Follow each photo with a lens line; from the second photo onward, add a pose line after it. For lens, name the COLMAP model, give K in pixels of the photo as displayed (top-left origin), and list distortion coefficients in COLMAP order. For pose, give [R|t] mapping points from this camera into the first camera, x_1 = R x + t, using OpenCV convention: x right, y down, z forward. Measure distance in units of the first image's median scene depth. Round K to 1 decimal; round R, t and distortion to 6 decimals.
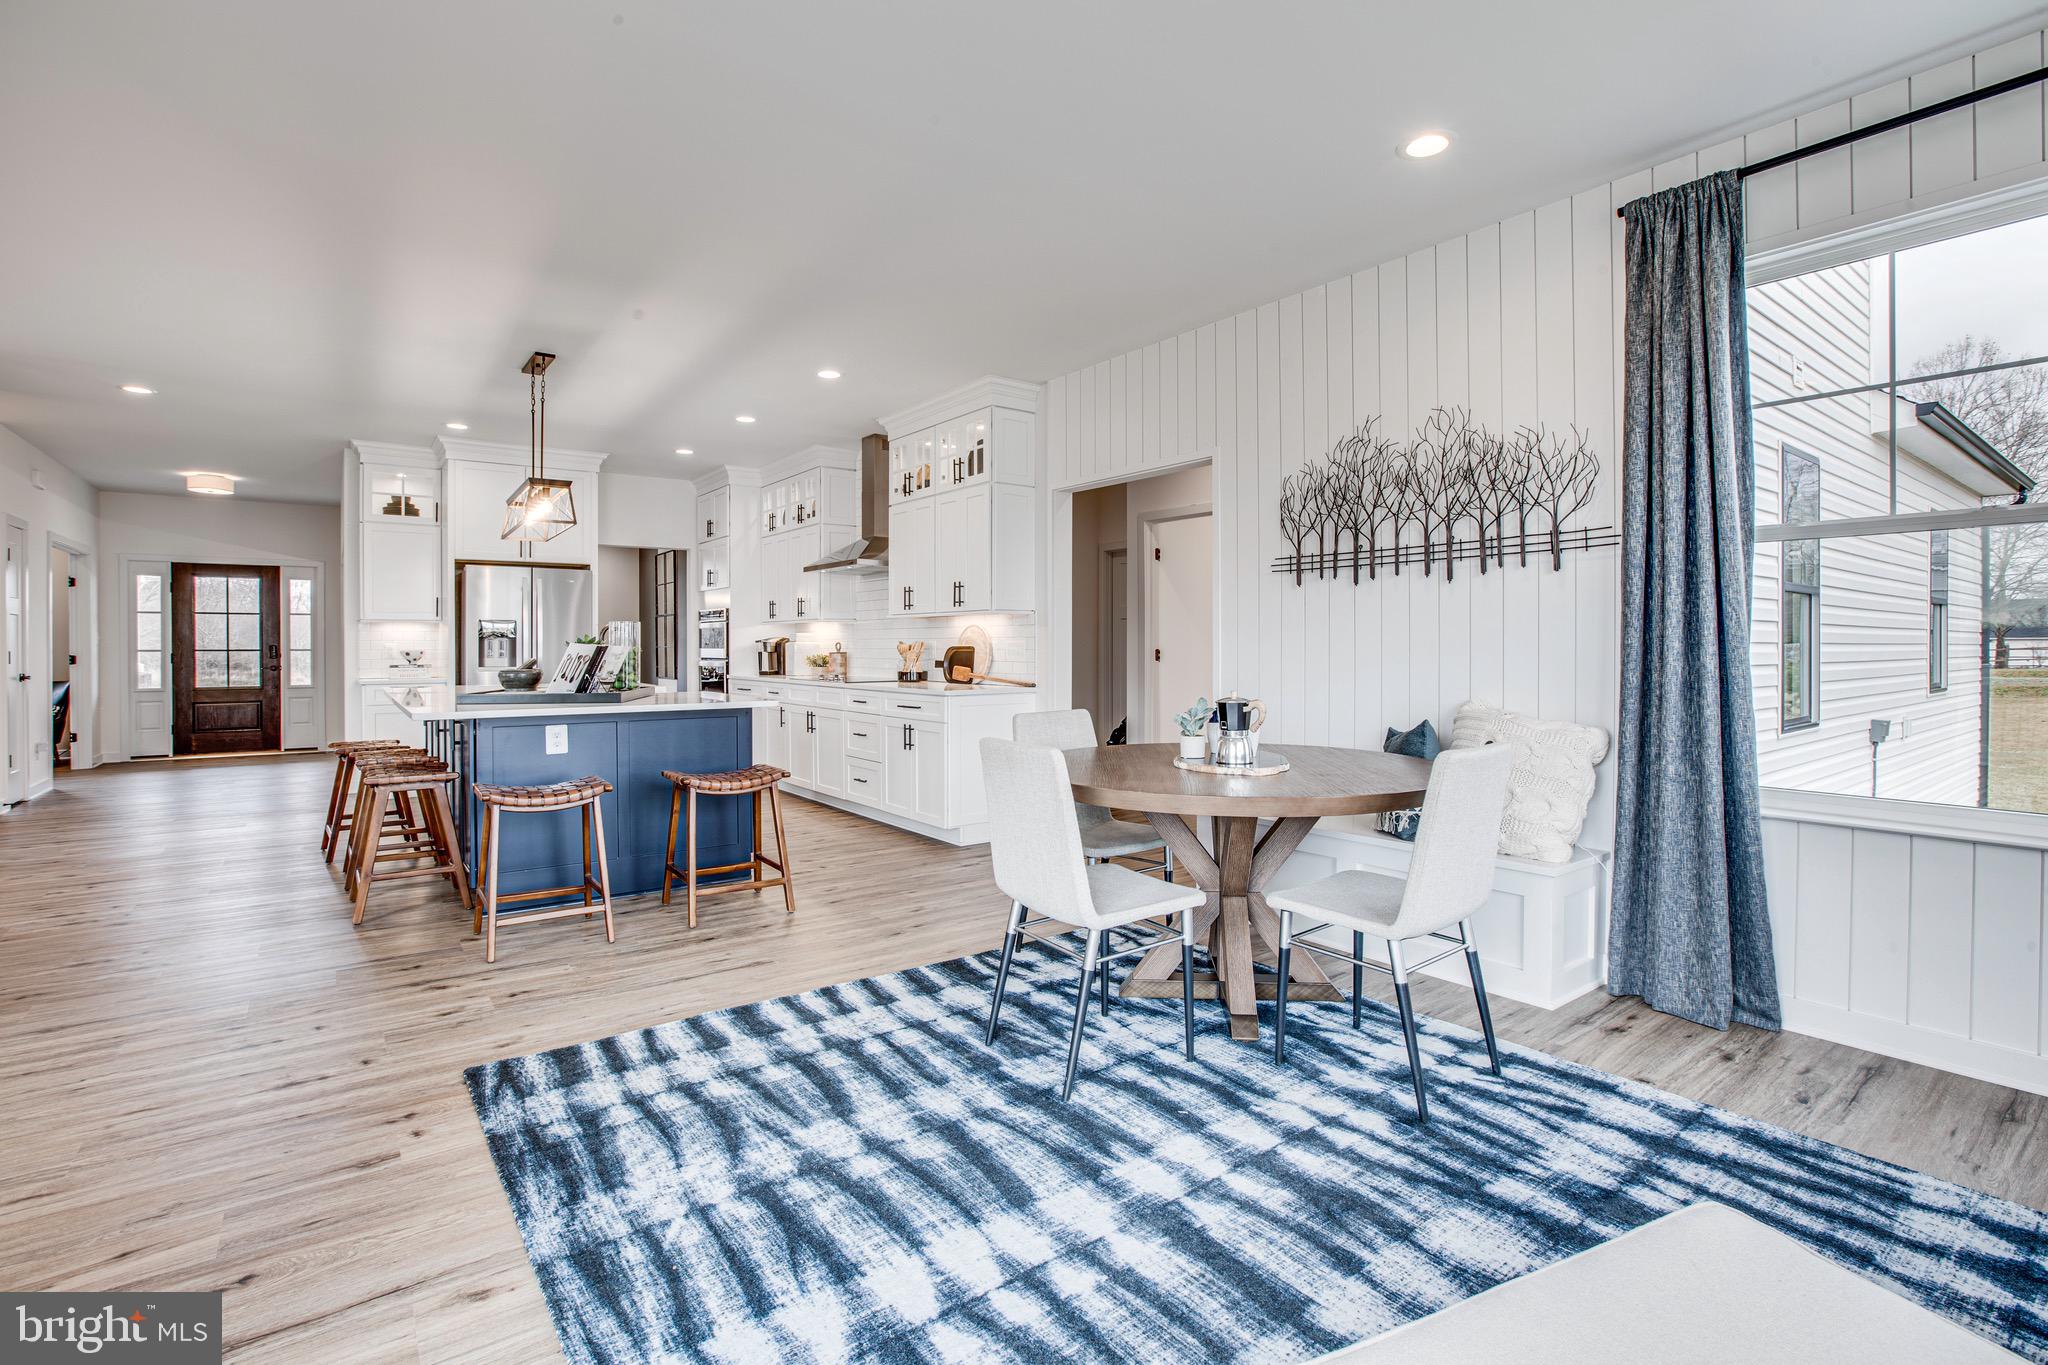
lens RADIAL K [[944.5, 0, 1023.9], [0, 944.5, 658.2], [0, 0, 1]] dist [-0.011846, -0.000080]
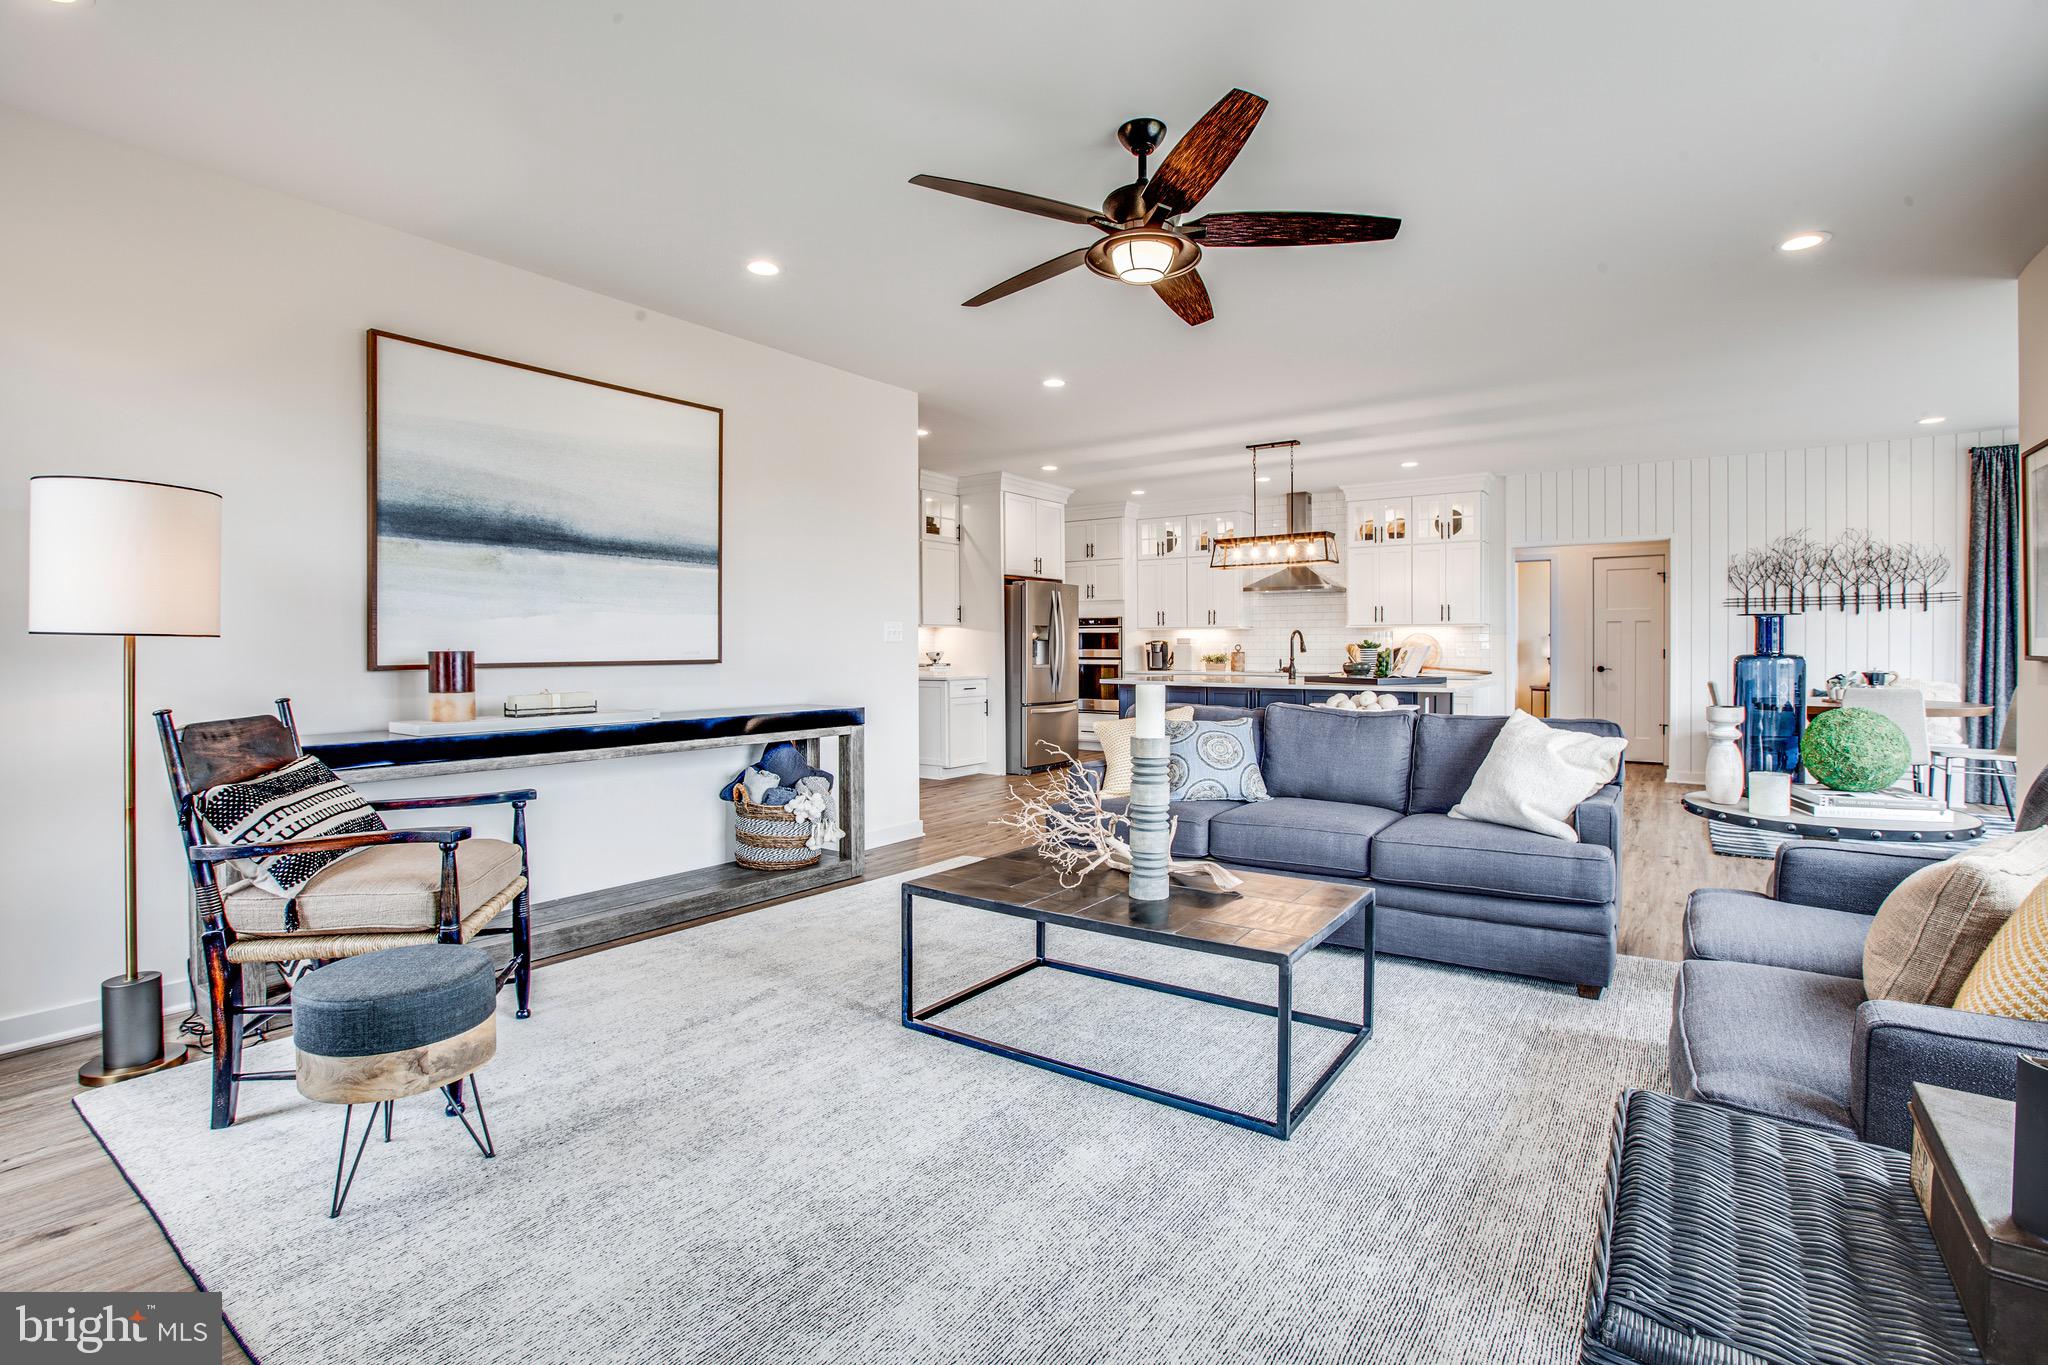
lens RADIAL K [[944.5, 0, 1023.9], [0, 944.5, 658.2], [0, 0, 1]] dist [-0.011846, -0.000080]
pose [[0.952639, 0.002341, 0.304094, -1.899286], [0.000232, 0.999964, -0.008426, 0.029988], [-0.304103, 0.008098, 0.952605, -0.382131]]
